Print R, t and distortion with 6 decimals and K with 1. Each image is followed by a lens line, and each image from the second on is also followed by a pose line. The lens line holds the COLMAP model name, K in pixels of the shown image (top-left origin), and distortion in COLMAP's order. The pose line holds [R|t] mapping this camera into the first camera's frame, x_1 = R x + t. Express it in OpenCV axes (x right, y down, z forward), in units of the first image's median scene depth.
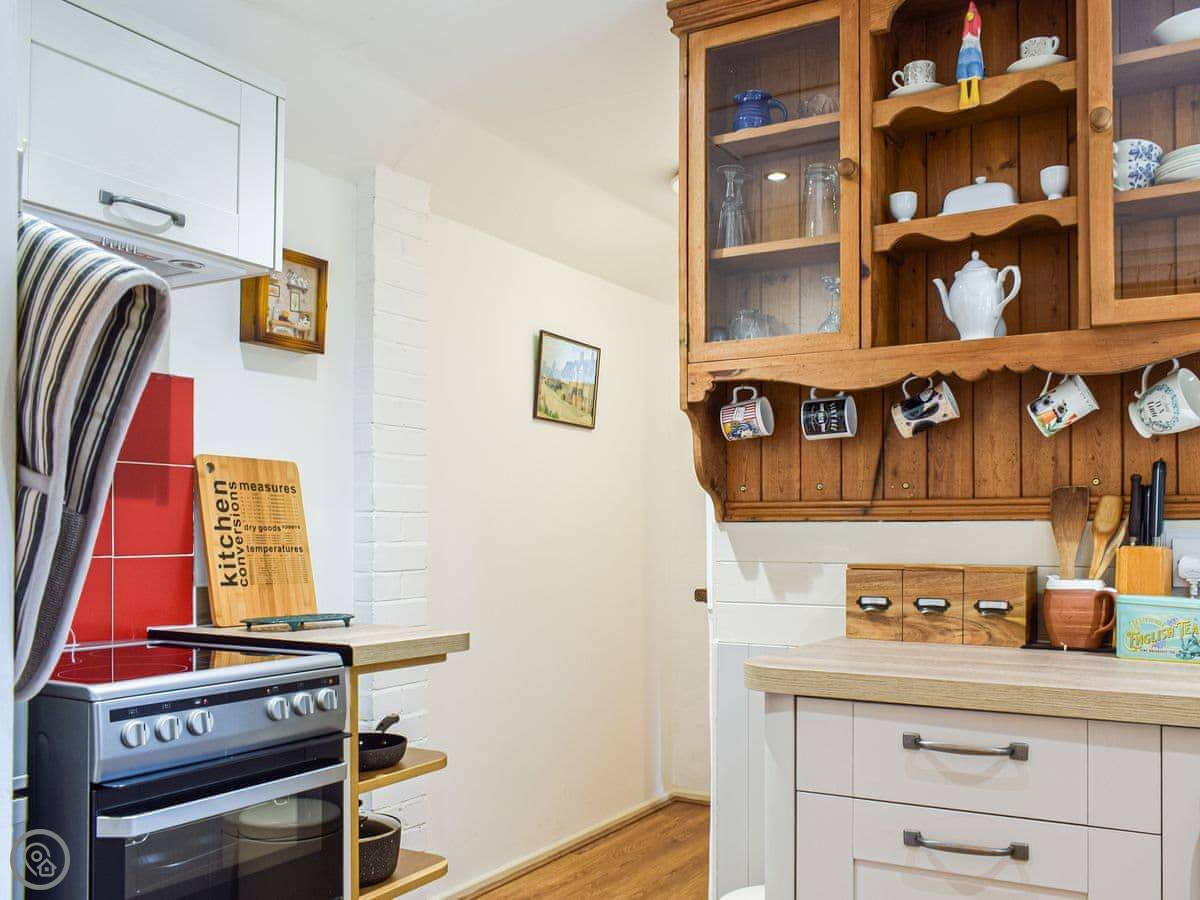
lens RADIAL K [[1054.0, 0, 681.0], [0, 1054.0, 526.2], [0, 0, 1]] dist [-0.026023, 0.012433]
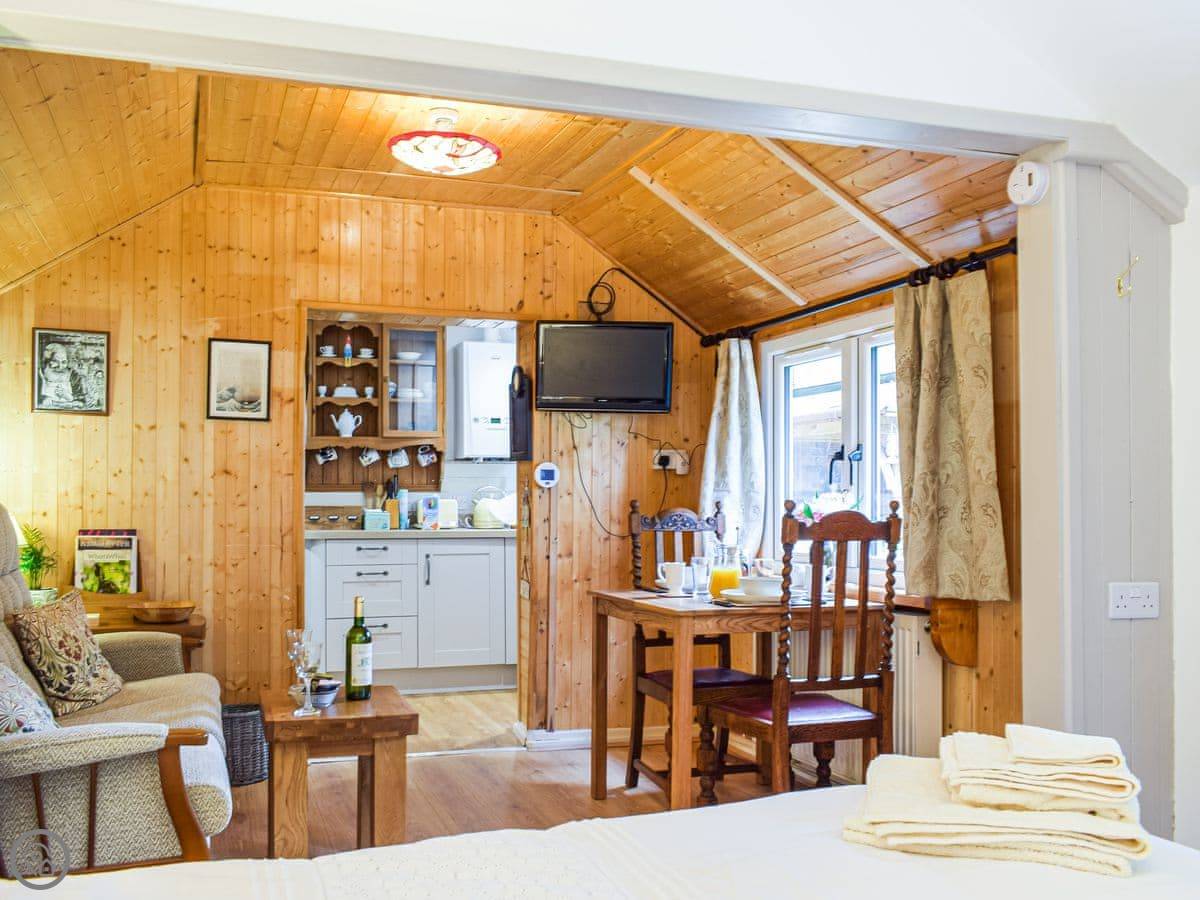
lens RADIAL K [[1054.0, 0, 545.5], [0, 1054.0, 492.1], [0, 0, 1]] dist [-0.026023, 0.012433]
pose [[0.697872, 0.008241, 0.716175, -1.656511], [-0.000287, 0.999937, -0.011227, 0.032754], [-0.716222, 0.007630, 0.697831, -1.750130]]
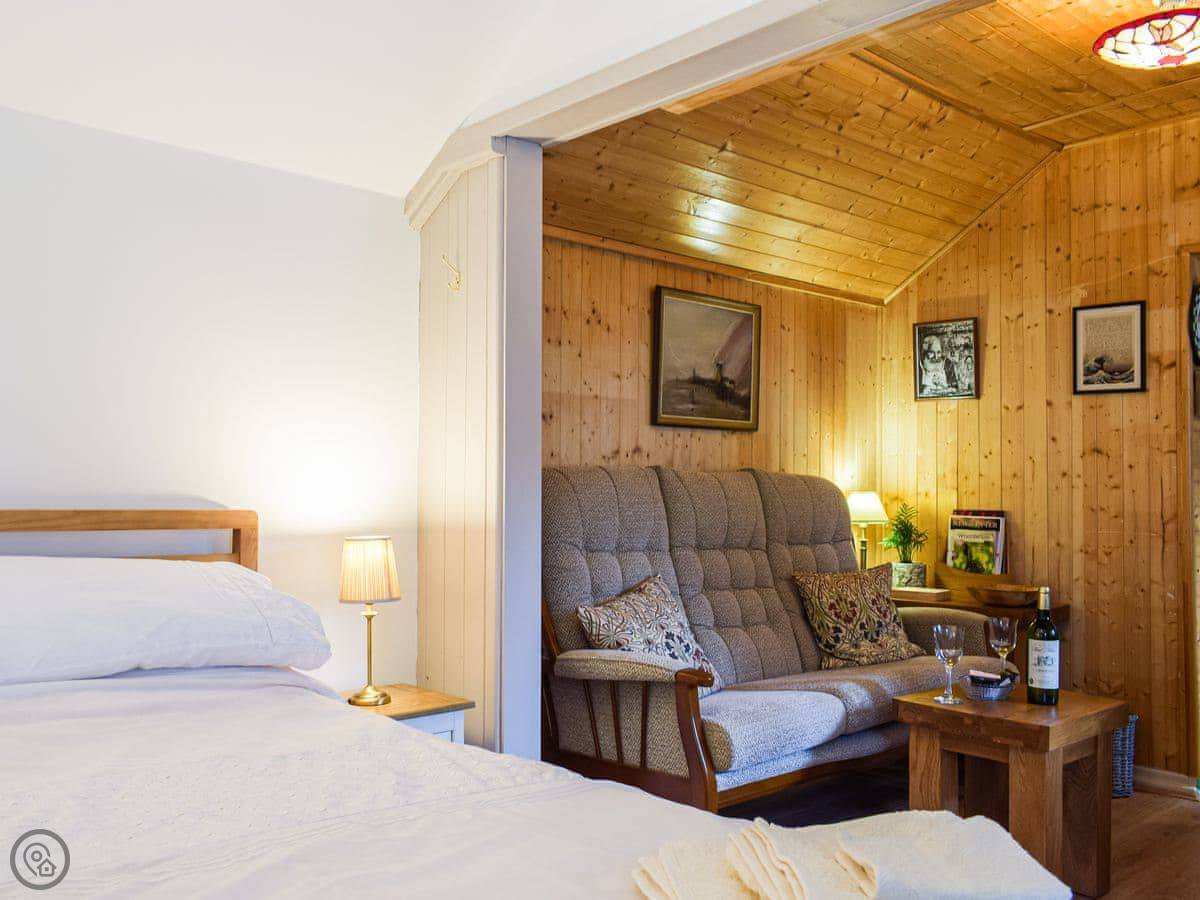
lens RADIAL K [[1054.0, 0, 537.7], [0, 1054.0, 460.1], [0, 0, 1]] dist [-0.026023, 0.012433]
pose [[0.929638, 0.001147, -0.368473, -0.778125], [-0.012527, 0.999515, -0.028493, 0.054742], [0.368262, 0.031104, 0.929202, -1.993171]]
